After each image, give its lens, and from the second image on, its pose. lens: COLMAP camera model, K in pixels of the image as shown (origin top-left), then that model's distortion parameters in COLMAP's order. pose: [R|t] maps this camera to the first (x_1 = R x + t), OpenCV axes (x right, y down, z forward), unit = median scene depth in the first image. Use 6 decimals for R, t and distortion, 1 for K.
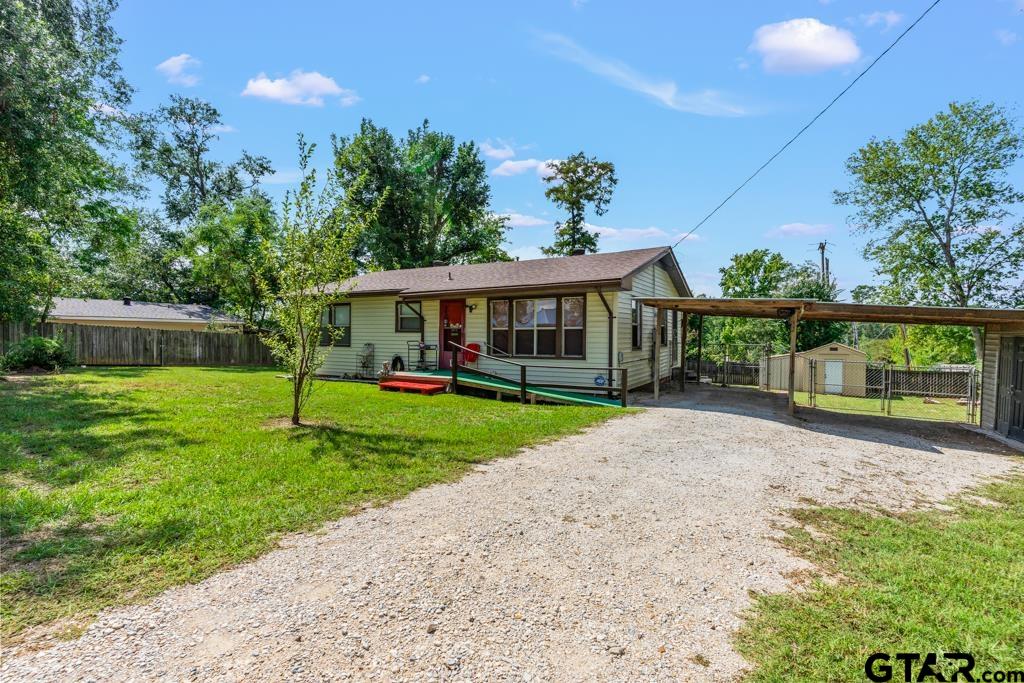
lens RADIAL K [[486.9, 0, 512.7], [0, 486.9, 342.1], [0, 0, 1]] dist [-0.000357, 0.002024]
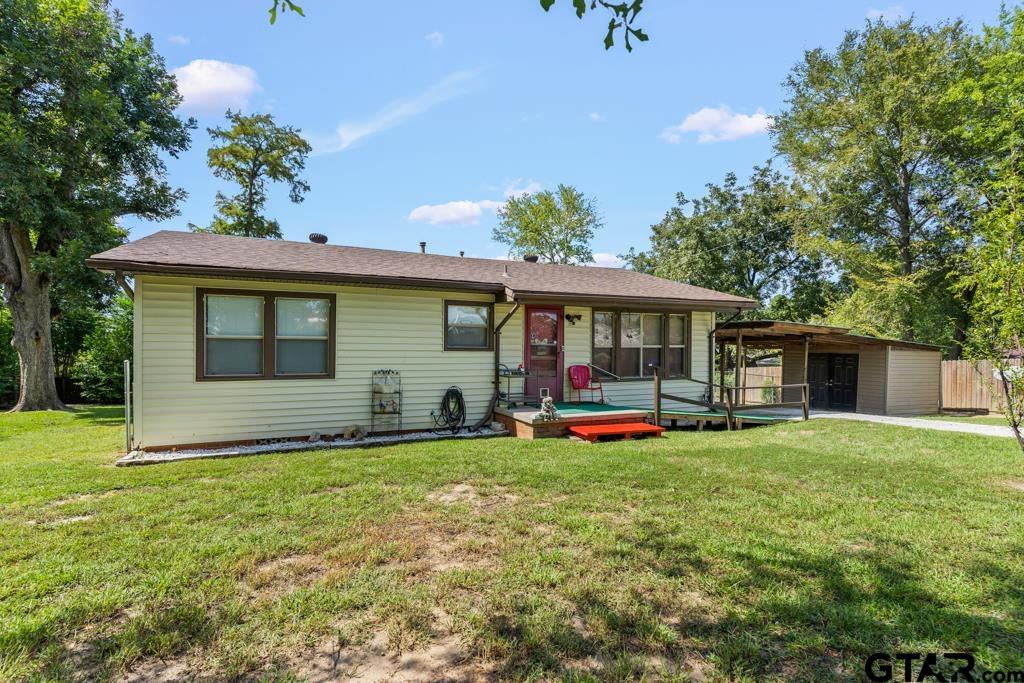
lens RADIAL K [[491.4, 0, 511.2], [0, 491.4, 352.1], [0, 0, 1]] dist [-0.002876, -0.000021]
pose [[0.577671, -0.007269, 0.816237, -0.639236], [0.009263, 0.999954, 0.002350, -0.017493], [-0.816217, 0.006204, 0.577712, 0.526752]]
